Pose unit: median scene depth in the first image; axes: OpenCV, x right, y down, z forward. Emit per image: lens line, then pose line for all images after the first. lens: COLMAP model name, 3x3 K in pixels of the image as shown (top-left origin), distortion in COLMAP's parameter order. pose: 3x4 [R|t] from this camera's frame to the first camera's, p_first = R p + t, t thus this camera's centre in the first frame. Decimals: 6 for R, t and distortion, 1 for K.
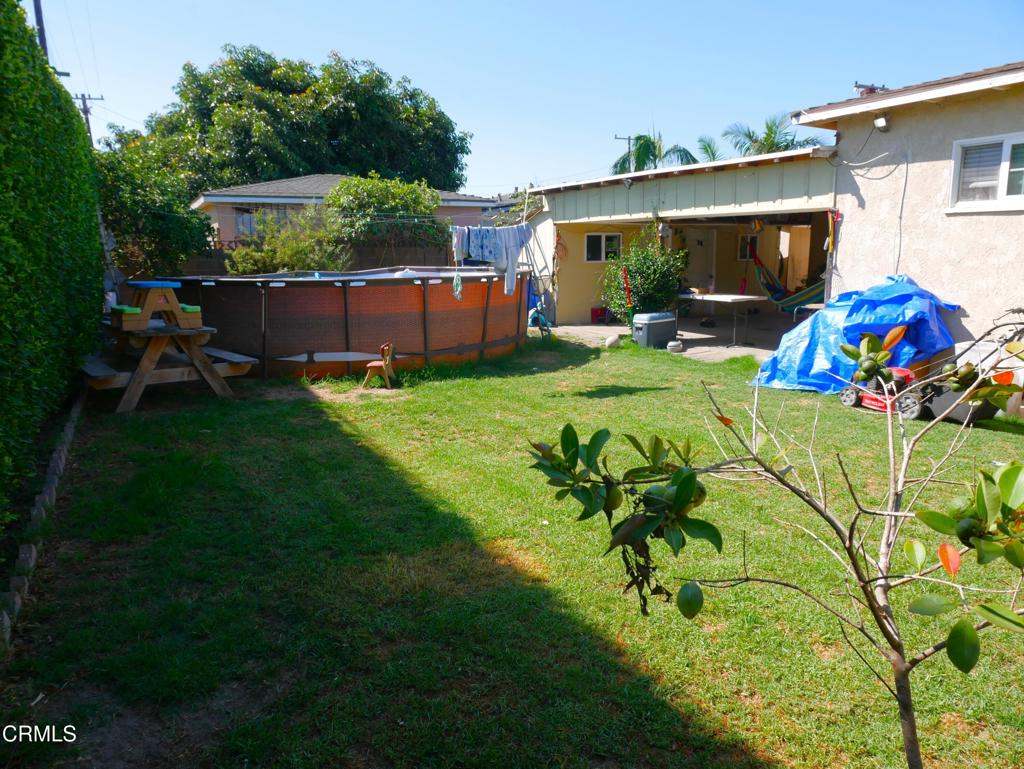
lens RADIAL K [[717.5, 0, 510.9], [0, 717.5, 386.5], [0, 0, 1]] dist [-0.031215, 0.005516]
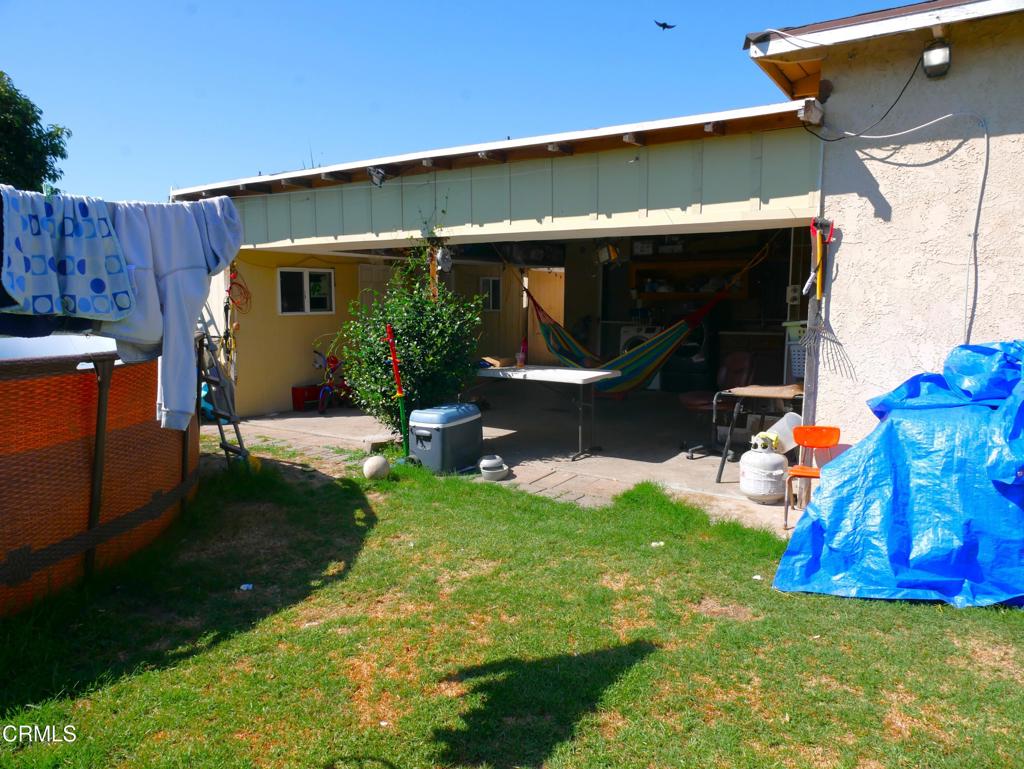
lens RADIAL K [[717.5, 0, 512.7], [0, 717.5, 384.0], [0, 0, 1]] dist [-0.031215, 0.005516]
pose [[0.883874, -0.043747, 0.465675, -0.011874], [0.077010, 0.995640, -0.052636, -0.090033], [-0.461342, 0.082386, 0.883389, 0.502458]]
